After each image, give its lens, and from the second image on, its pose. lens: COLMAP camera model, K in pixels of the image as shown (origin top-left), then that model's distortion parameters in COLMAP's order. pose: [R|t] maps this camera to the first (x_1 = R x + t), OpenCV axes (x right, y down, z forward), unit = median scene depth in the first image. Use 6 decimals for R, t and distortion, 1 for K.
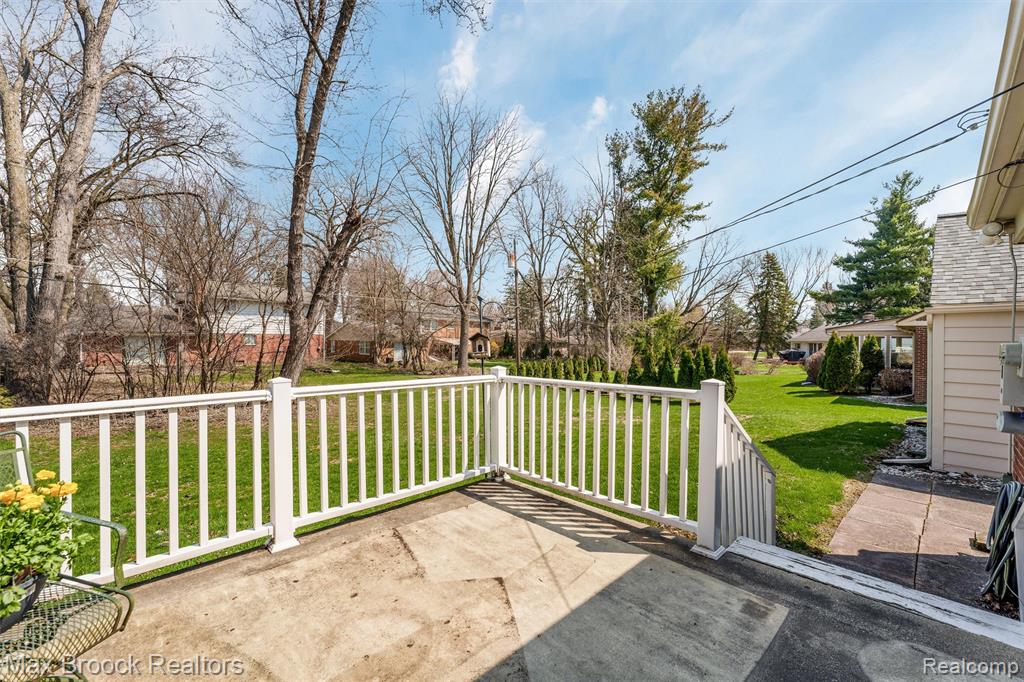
lens RADIAL K [[416.2, 0, 513.3], [0, 416.2, 331.1], [0, 0, 1]] dist [0.000801, -0.000034]
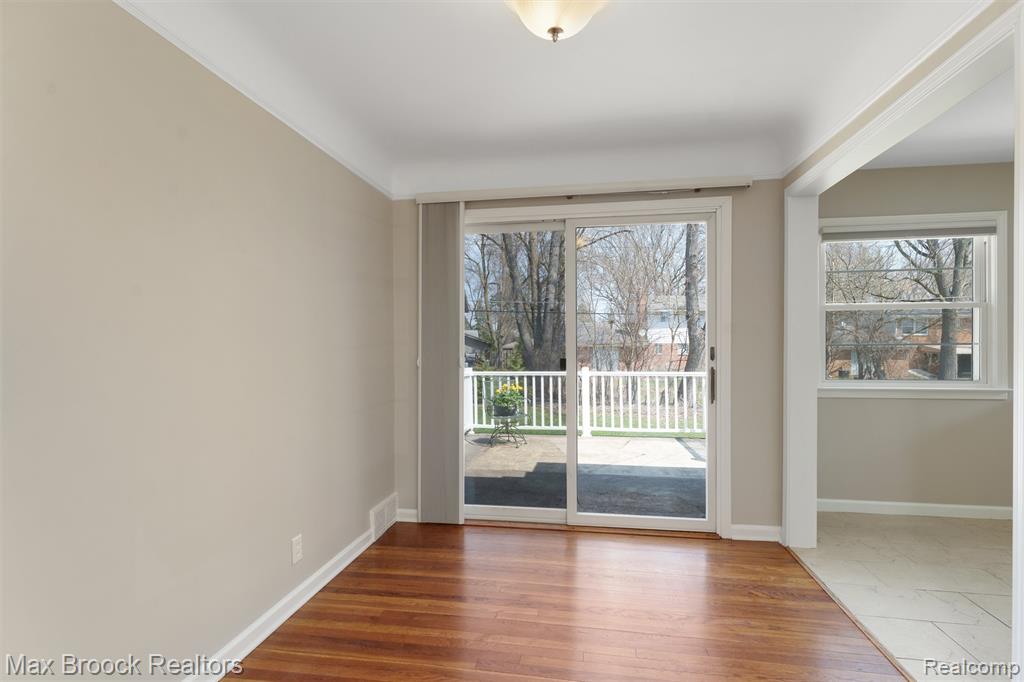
lens RADIAL K [[501.9, 0, 512.0], [0, 501.9, 341.0], [0, 0, 1]] dist [-0.000403, 0.000015]
pose [[0.592479, -0.020563, -0.805323, 1.175861], [0.025917, 0.999643, -0.006458, -0.023349], [0.805169, -0.017045, 0.592801, -0.808039]]
